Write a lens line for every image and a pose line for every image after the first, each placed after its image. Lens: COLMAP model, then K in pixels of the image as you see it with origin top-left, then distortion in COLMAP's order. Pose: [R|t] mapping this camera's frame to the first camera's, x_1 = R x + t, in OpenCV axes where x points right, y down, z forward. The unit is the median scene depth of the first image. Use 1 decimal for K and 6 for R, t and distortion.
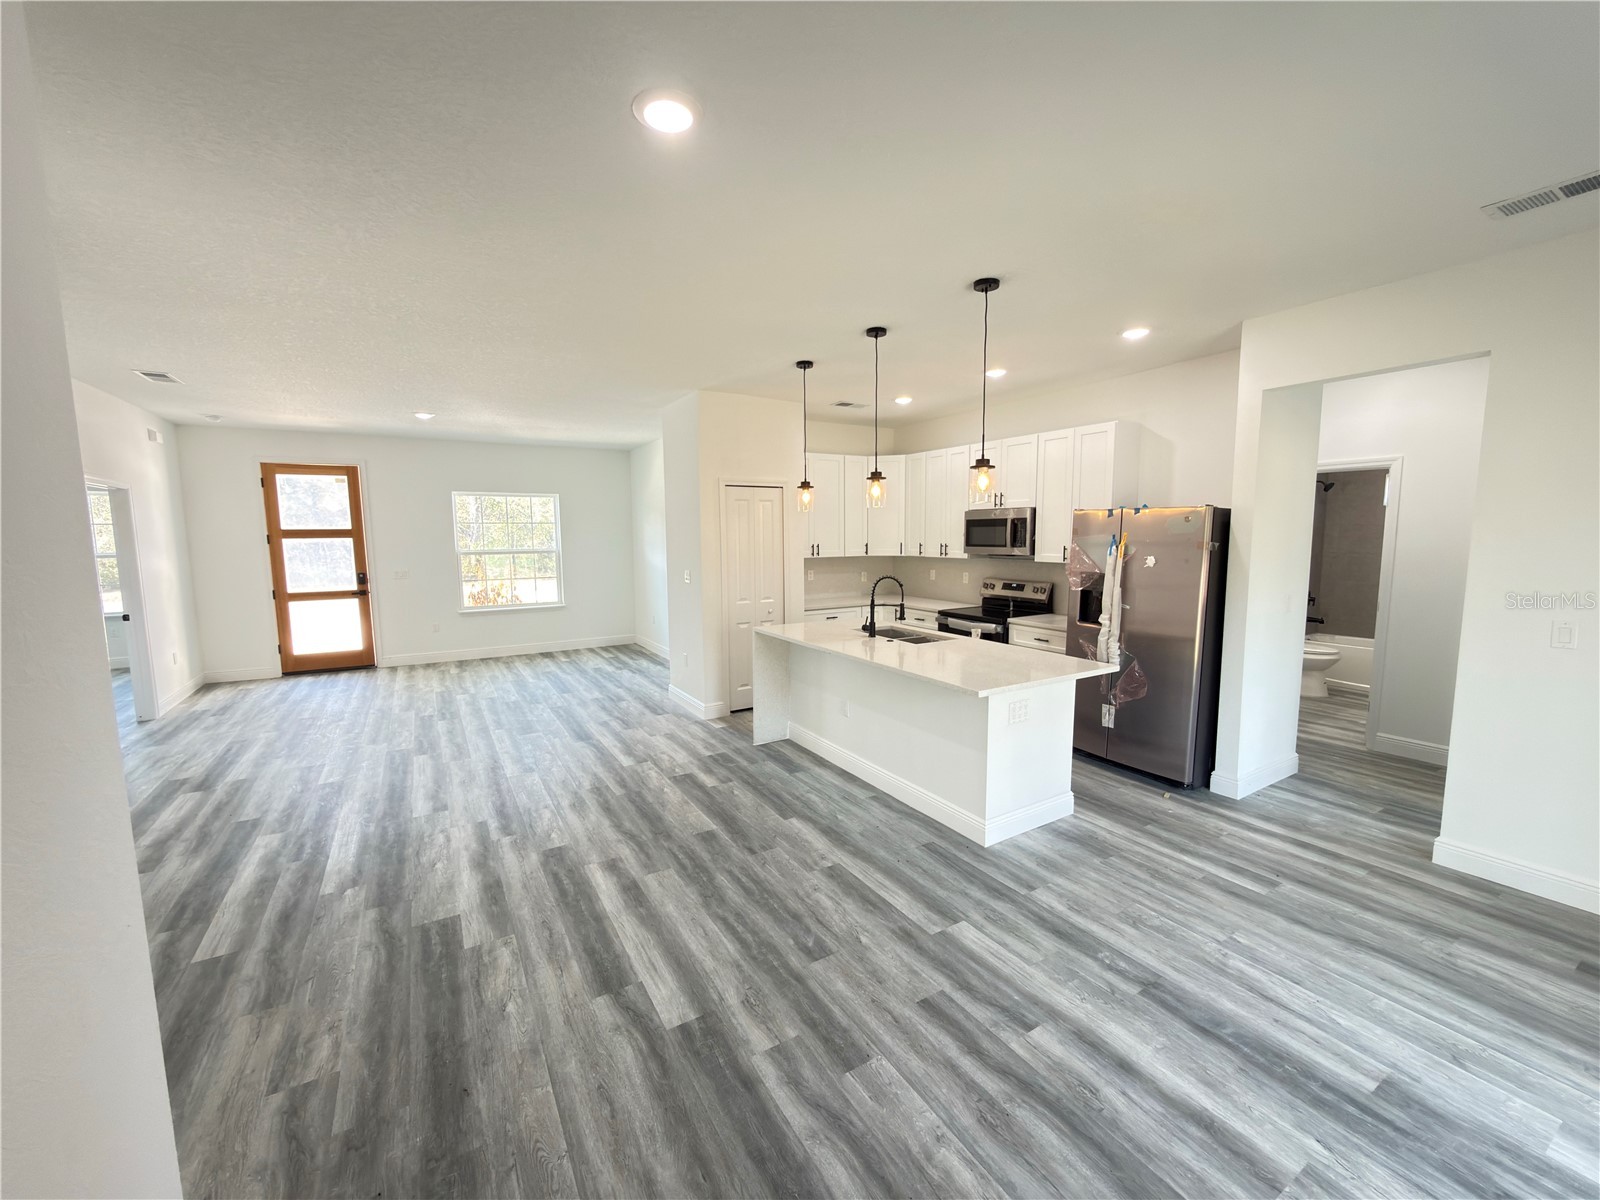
lens RADIAL K [[637.4, 0, 801.2], [0, 637.4, 601.3], [0, 0, 1]] dist [0.000181, -0.000512]
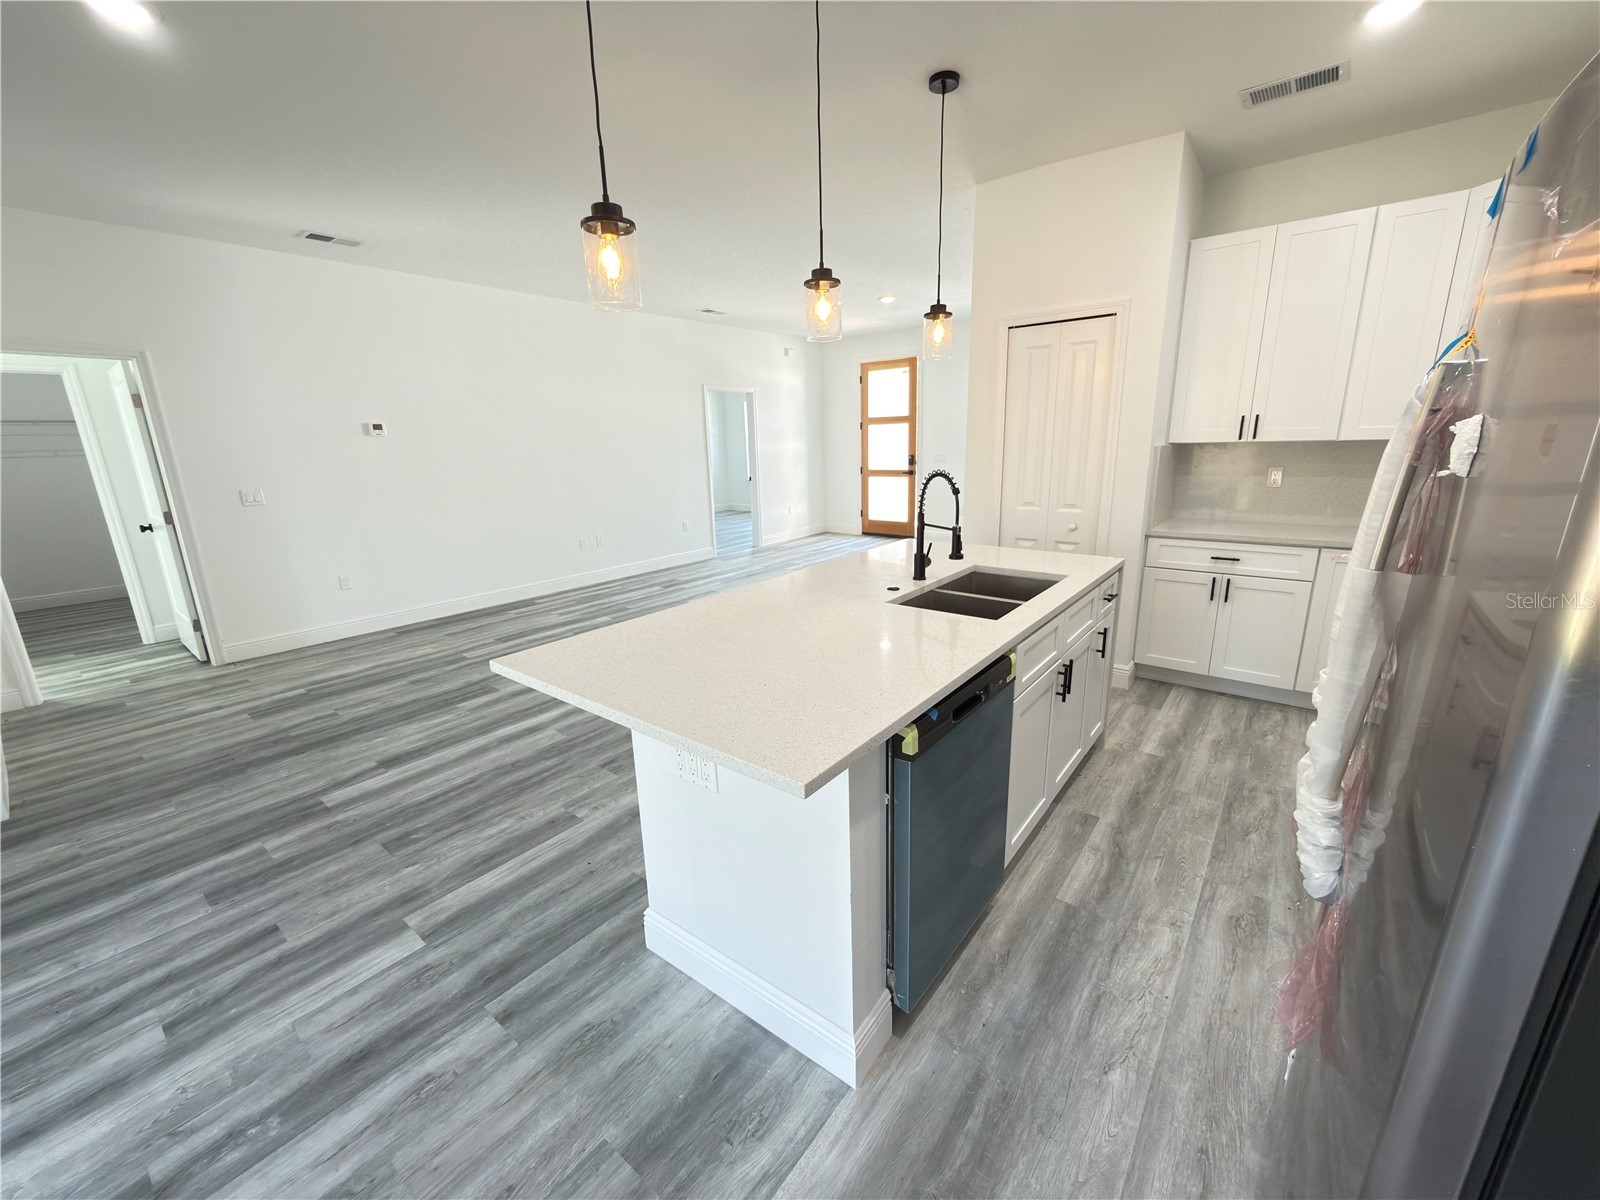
lens RADIAL K [[637.4, 0, 801.2], [0, 637.4, 601.3], [0, 0, 1]] dist [0.000181, -0.000512]
pose [[0.355048, 0.231041, -0.905848, 0.732932], [-0.076268, 0.972908, 0.218252, -0.050298], [0.931732, -0.008403, 0.363050, 0.859198]]
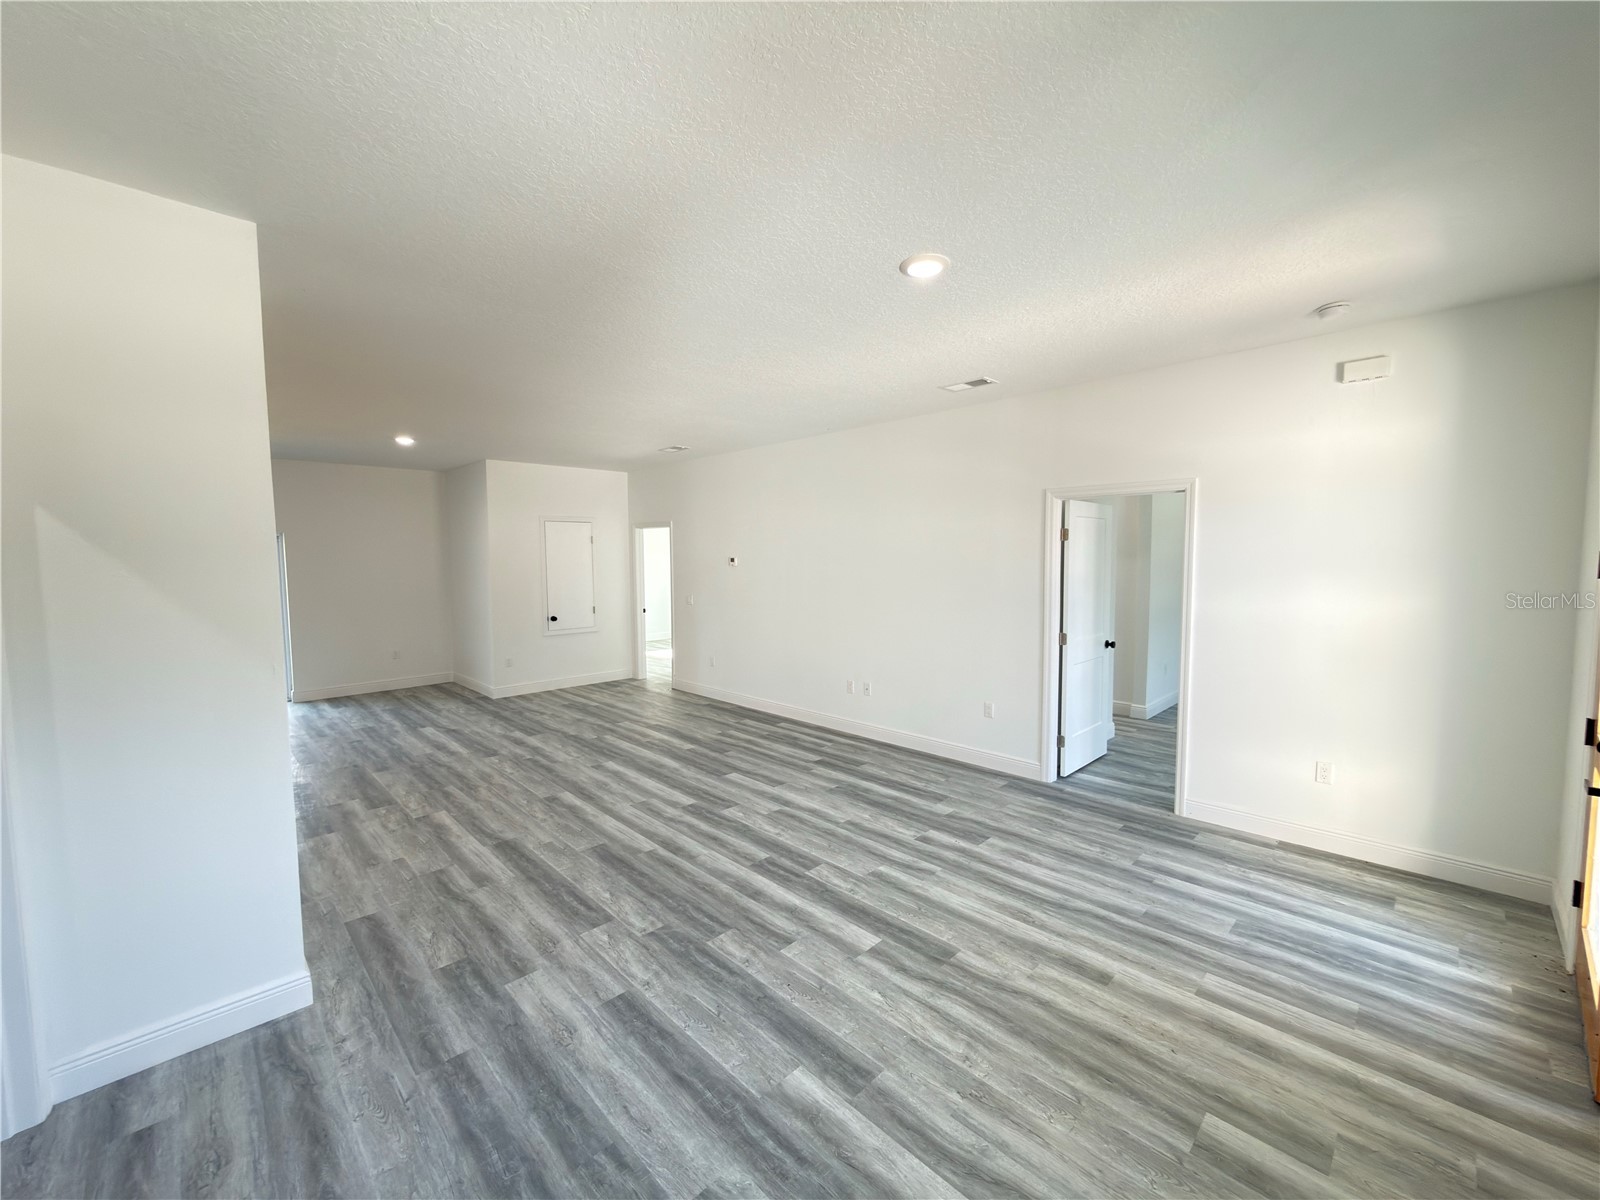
lens RADIAL K [[637.4, 0, 801.2], [0, 637.4, 601.3], [0, 0, 1]] dist [0.000181, -0.000512]
pose [[-0.971917, 0.031674, -0.233183, -0.729861], [-0.009580, 0.984753, 0.173694, -0.268279], [0.235130, 0.171050, -0.956795, 2.483970]]
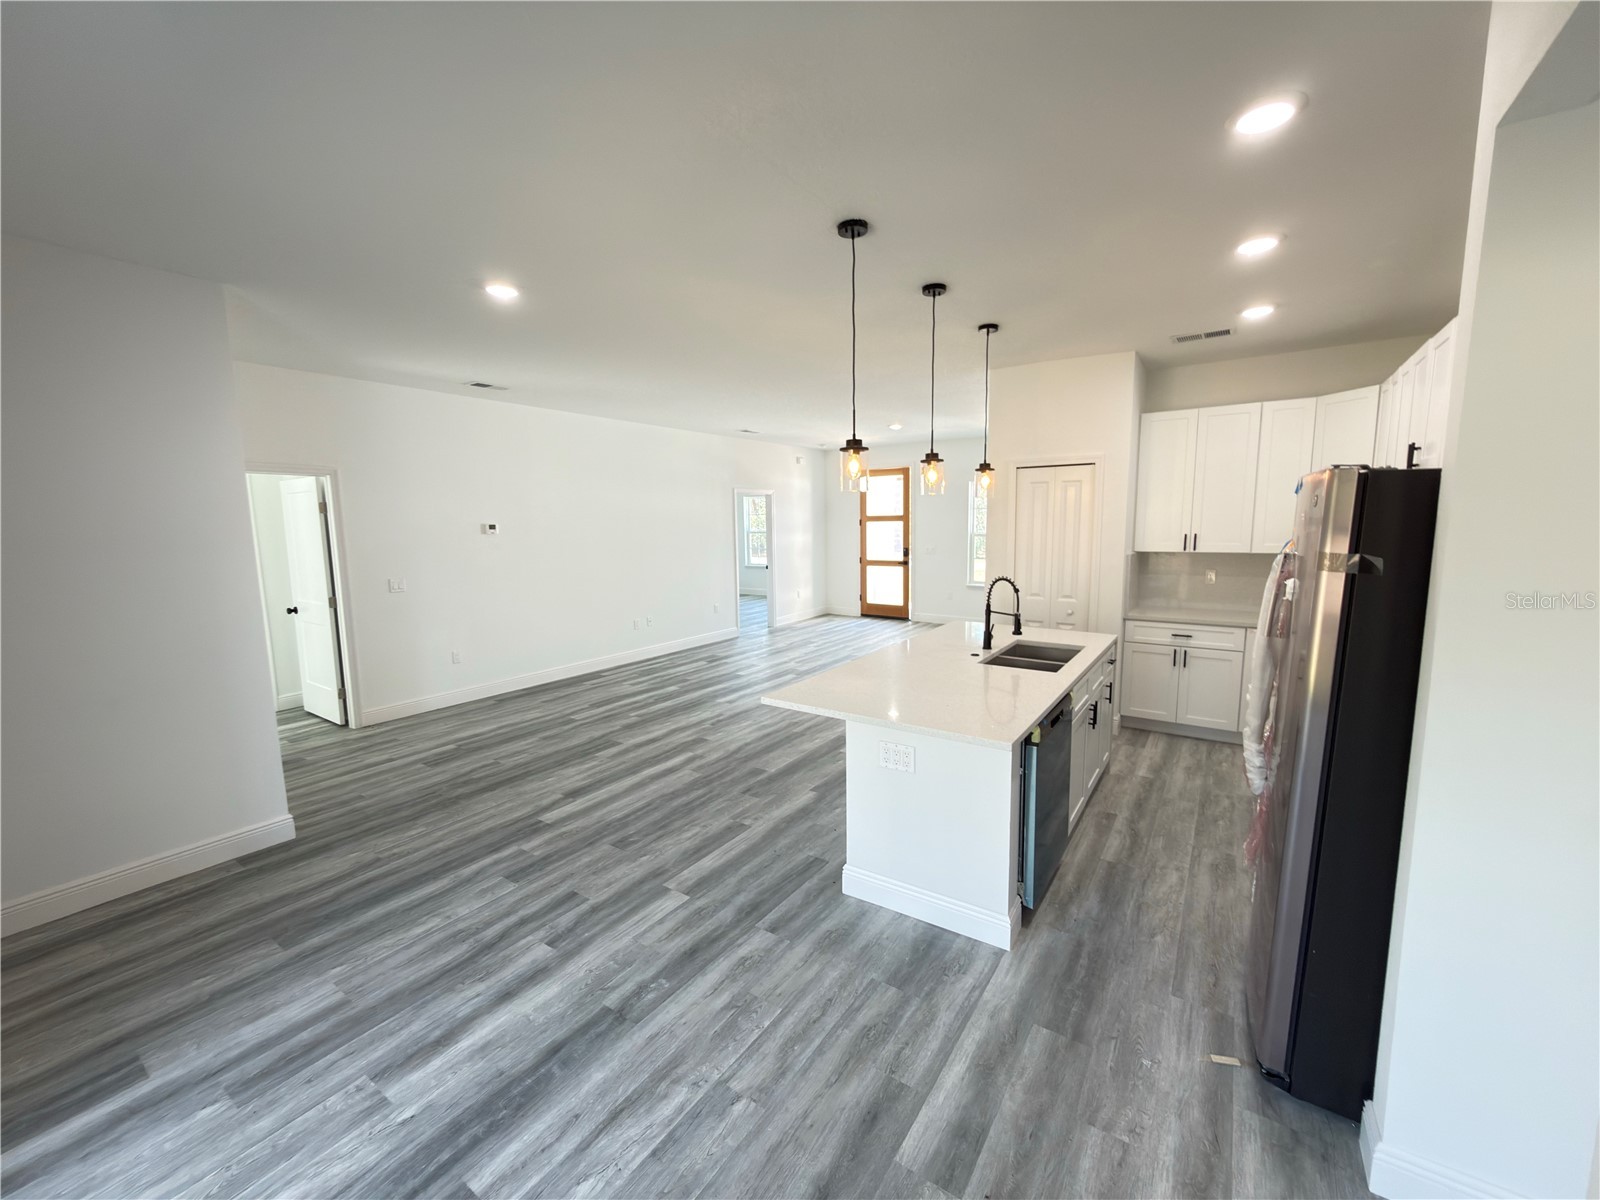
lens RADIAL K [[637.4, 0, 801.2], [0, 637.4, 601.3], [0, 0, 1]] dist [0.000181, -0.000512]
pose [[0.418287, 0.116935, -0.900756, 0.926626], [-0.086127, 0.992317, 0.088826, -0.071923], [0.904222, 0.040425, 0.425144, 0.526919]]
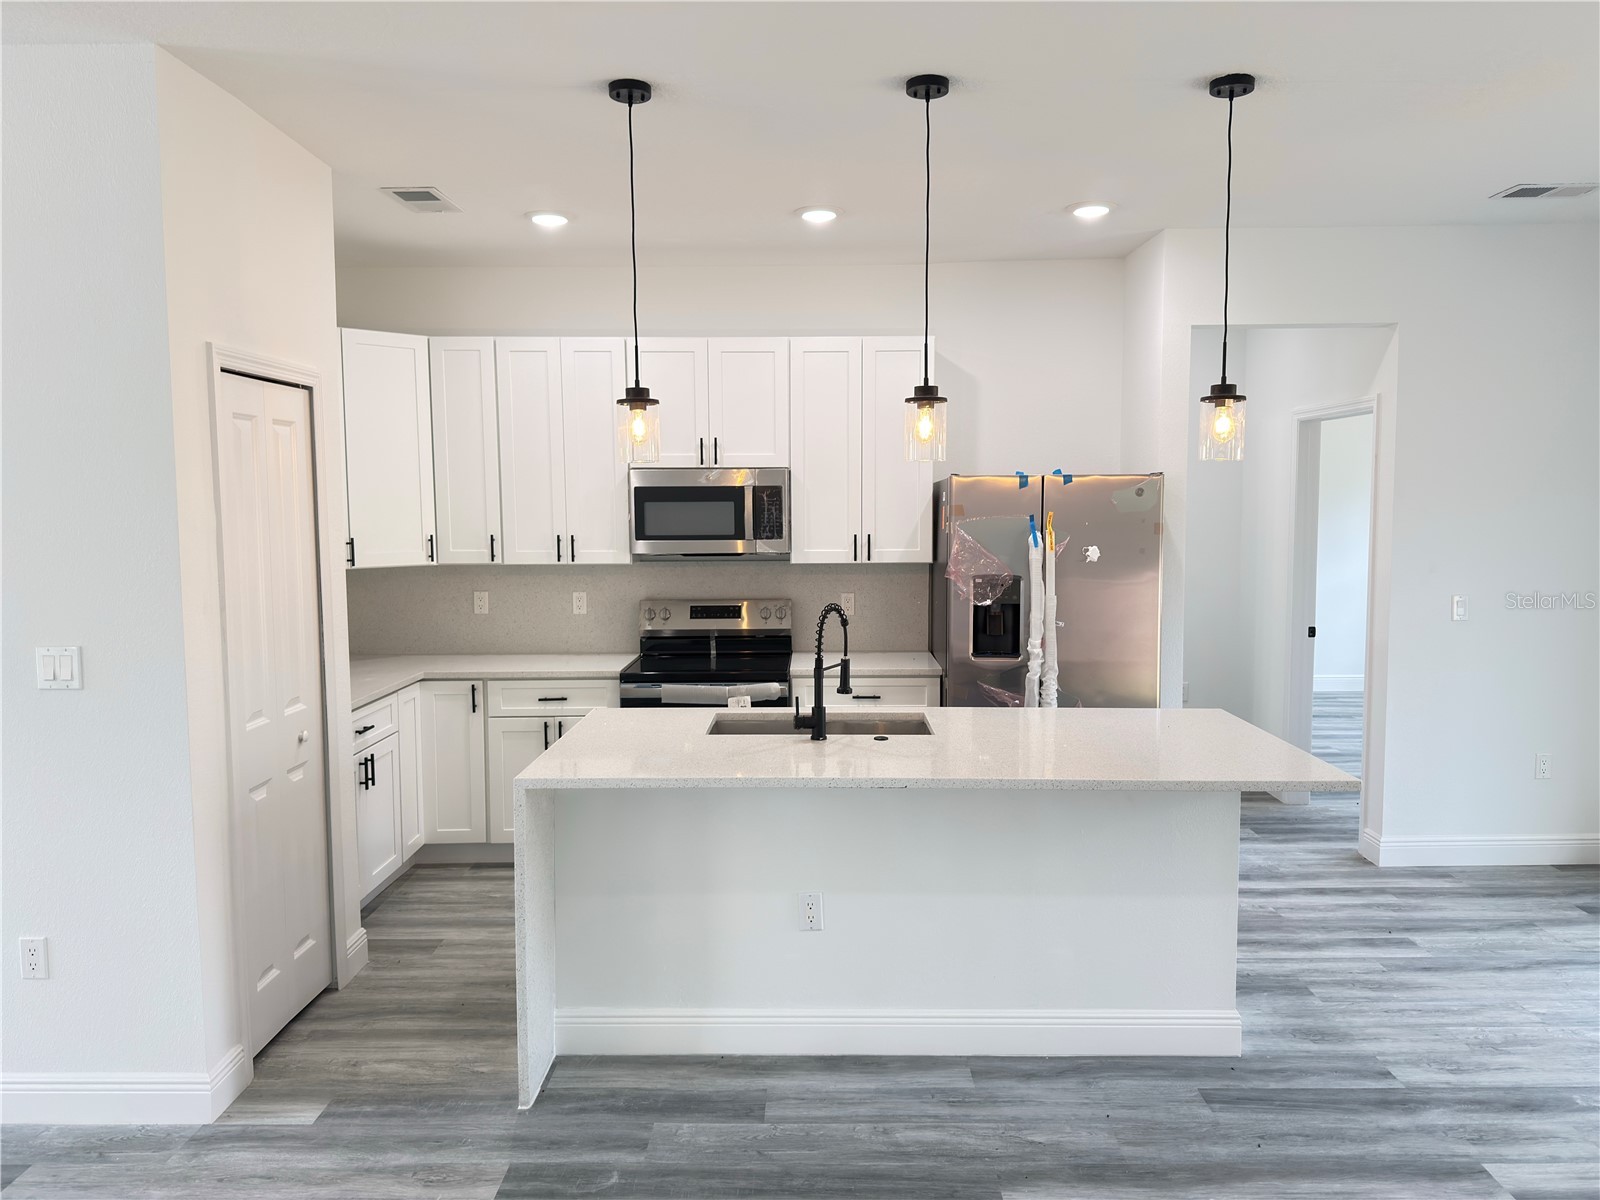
lens RADIAL K [[1121.9, 0, 809.5], [0, 1121.9, 591.2], [0, 0, 1]] dist [0.044565, -0.051975]
pose [[0.522247, -0.063747, 0.850408, -0.705161], [0.094205, 0.995412, 0.016764, -0.080098], [-0.847575, 0.071358, 0.525856, 0.708935]]
